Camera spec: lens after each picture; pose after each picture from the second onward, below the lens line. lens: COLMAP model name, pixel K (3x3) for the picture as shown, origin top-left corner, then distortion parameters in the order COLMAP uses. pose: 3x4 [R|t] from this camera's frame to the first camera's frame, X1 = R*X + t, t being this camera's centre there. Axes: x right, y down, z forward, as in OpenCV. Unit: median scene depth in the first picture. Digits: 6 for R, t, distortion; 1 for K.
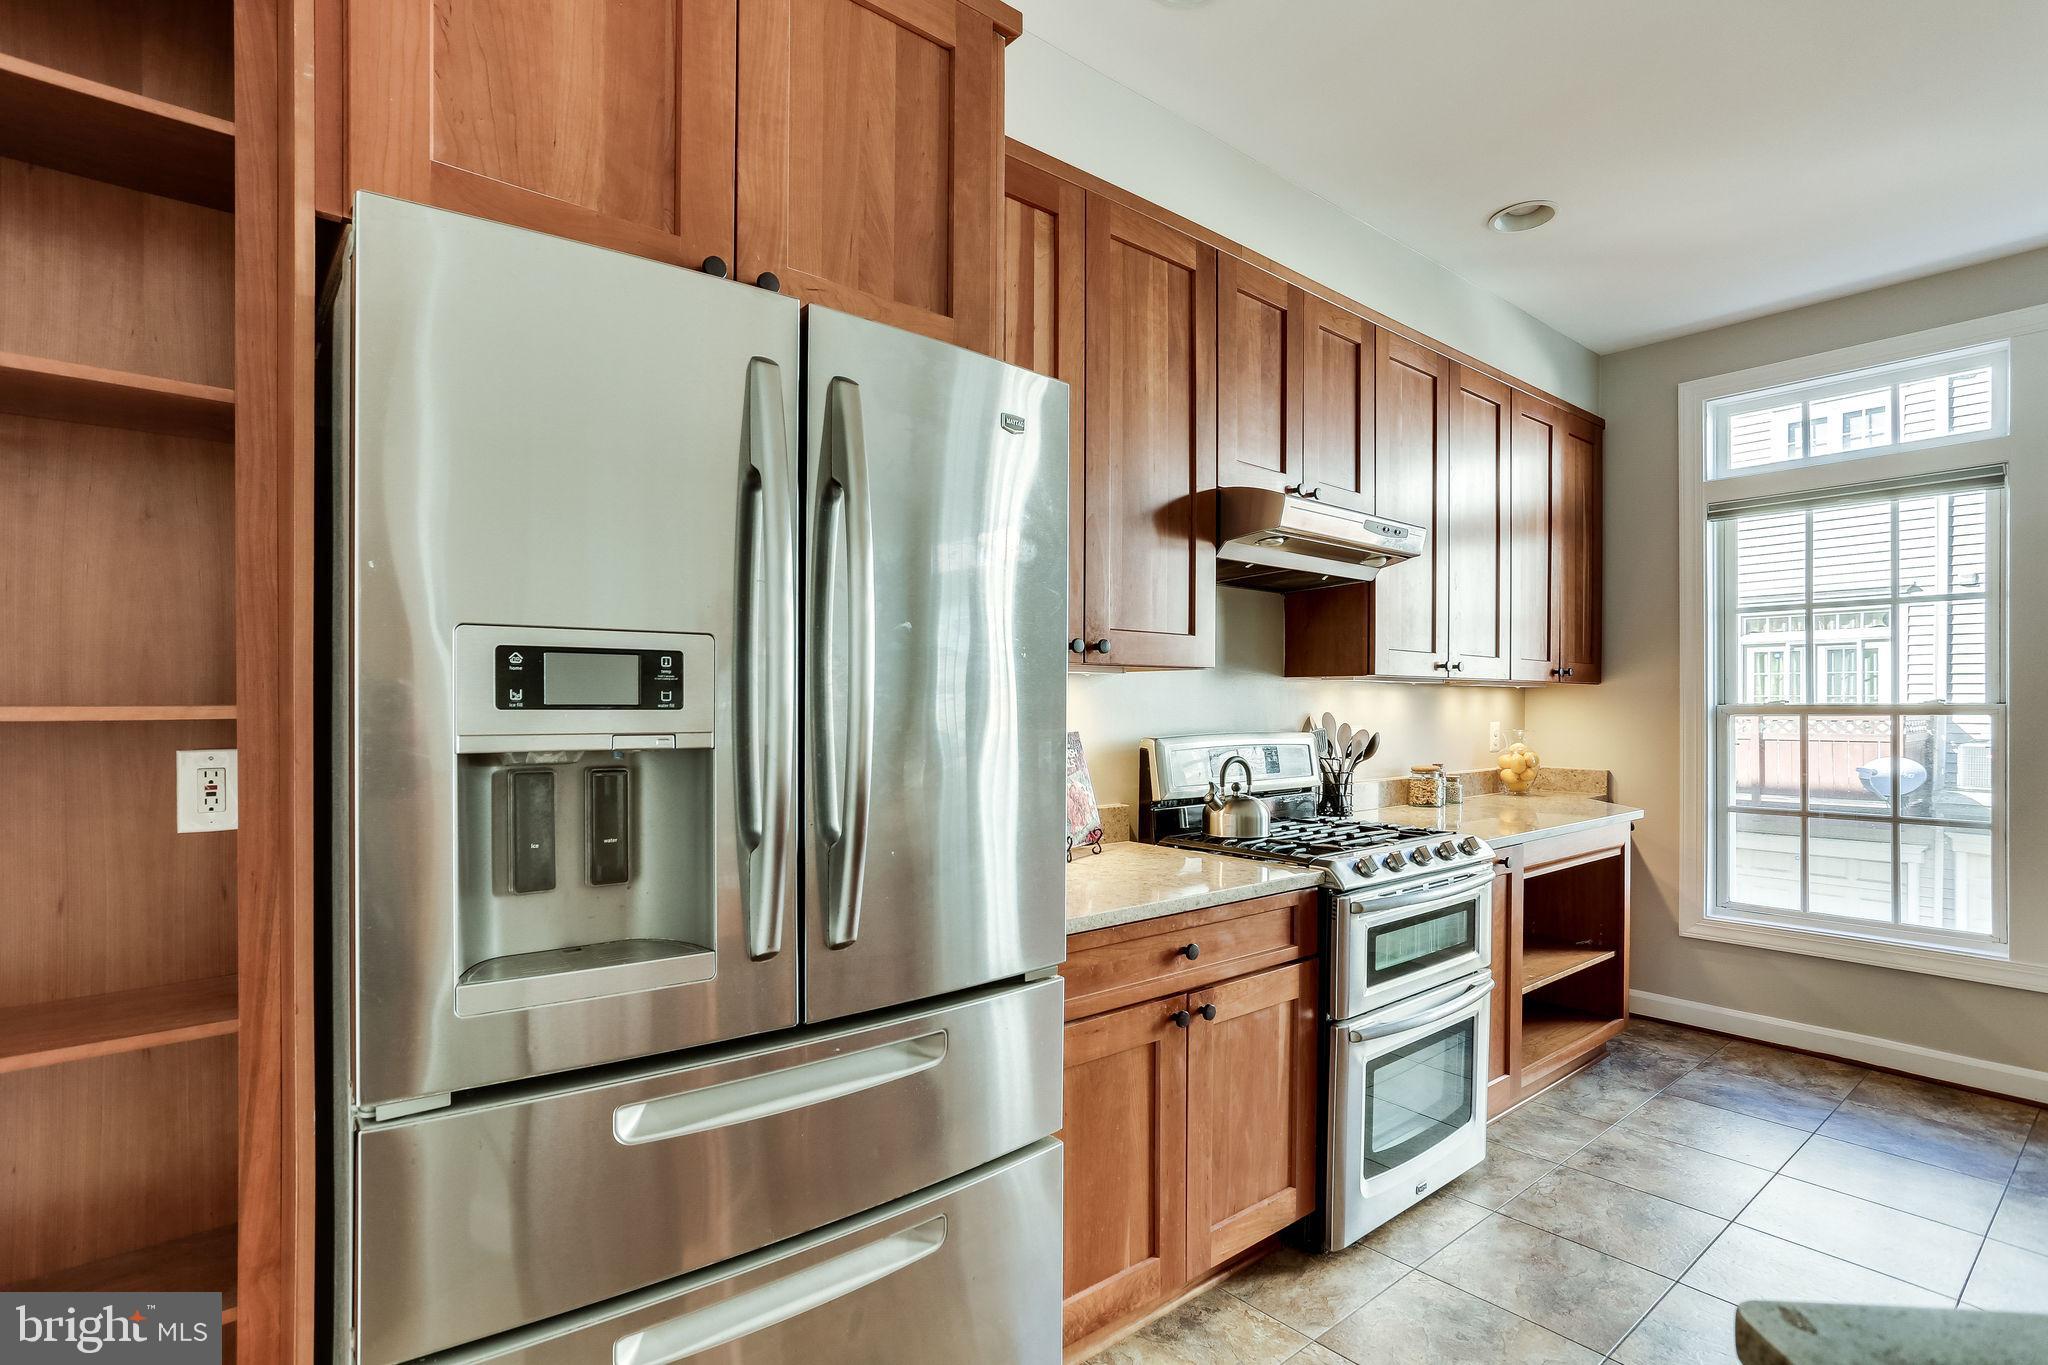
lens RADIAL K [[1008.7, 0, 1018.7], [0, 1008.7, 707.6], [0, 0, 1]] dist [-0.040277, 0.035543]
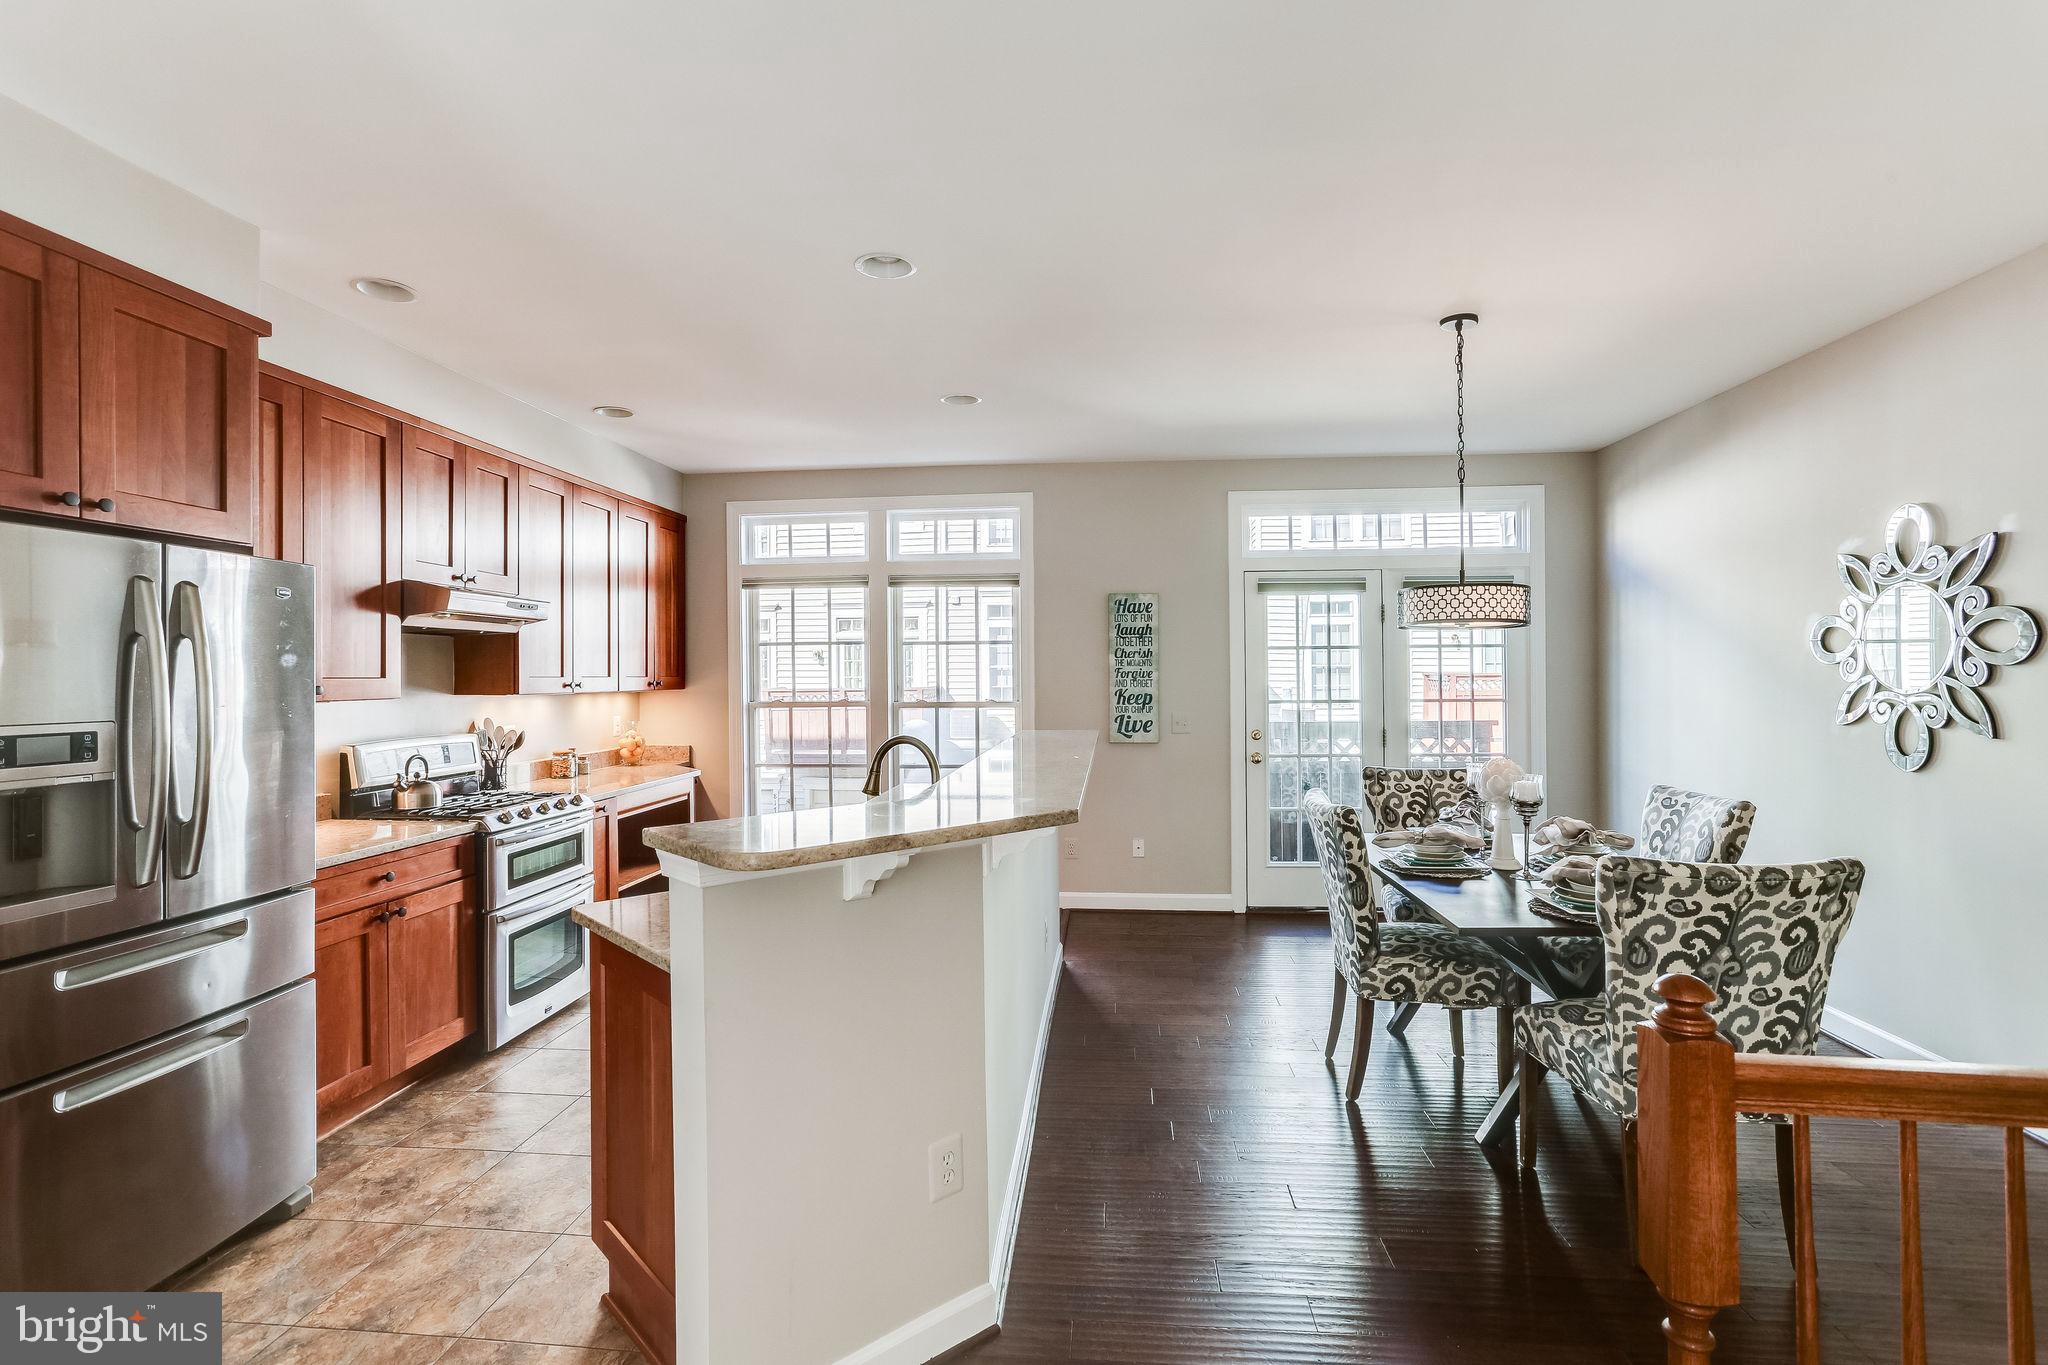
lens RADIAL K [[988.0, 0, 1007.0], [0, 988.0, 672.8], [0, 0, 1]] dist [-0.035471, 0.024190]
pose [[0.725303, -0.006834, 0.688396, -0.130324], [0.011779, 0.999928, -0.002484, -0.052361], [-0.688329, 0.009910, 0.725331, -0.580272]]
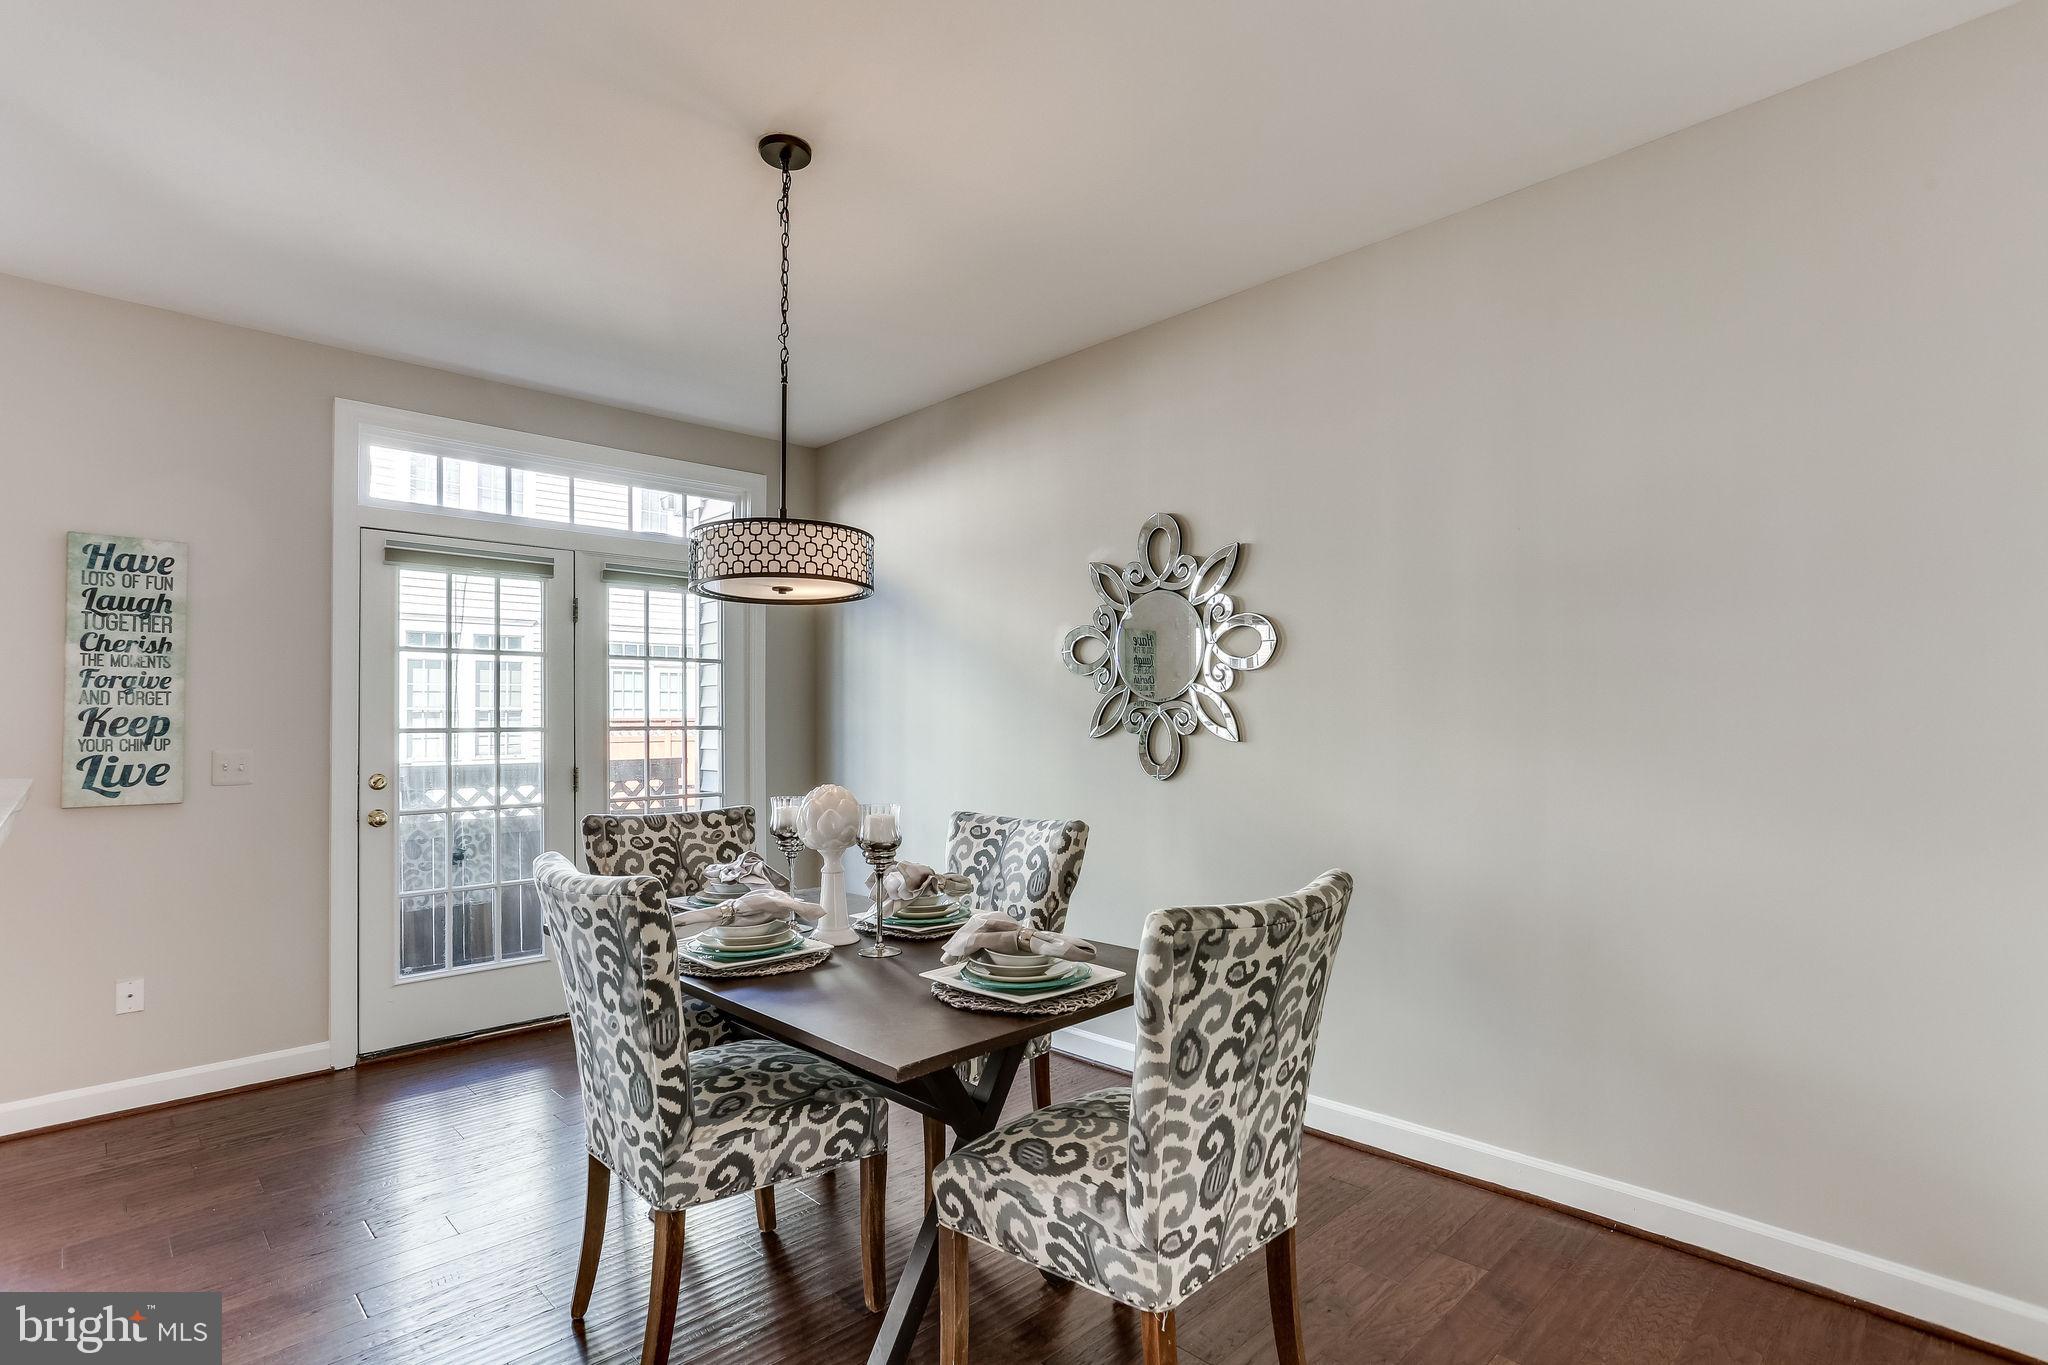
lens RADIAL K [[1016.0, 0, 1028.1], [0, 1016.0, 698.7], [0, 0, 1]] dist [-0.052048, 0.036476]
pose [[-0.062501, 0.021968, 0.997803, 0.240352], [0.010481, 0.999717, -0.021354, 0.000464], [-0.997990, 0.009124, -0.062714, -0.256120]]
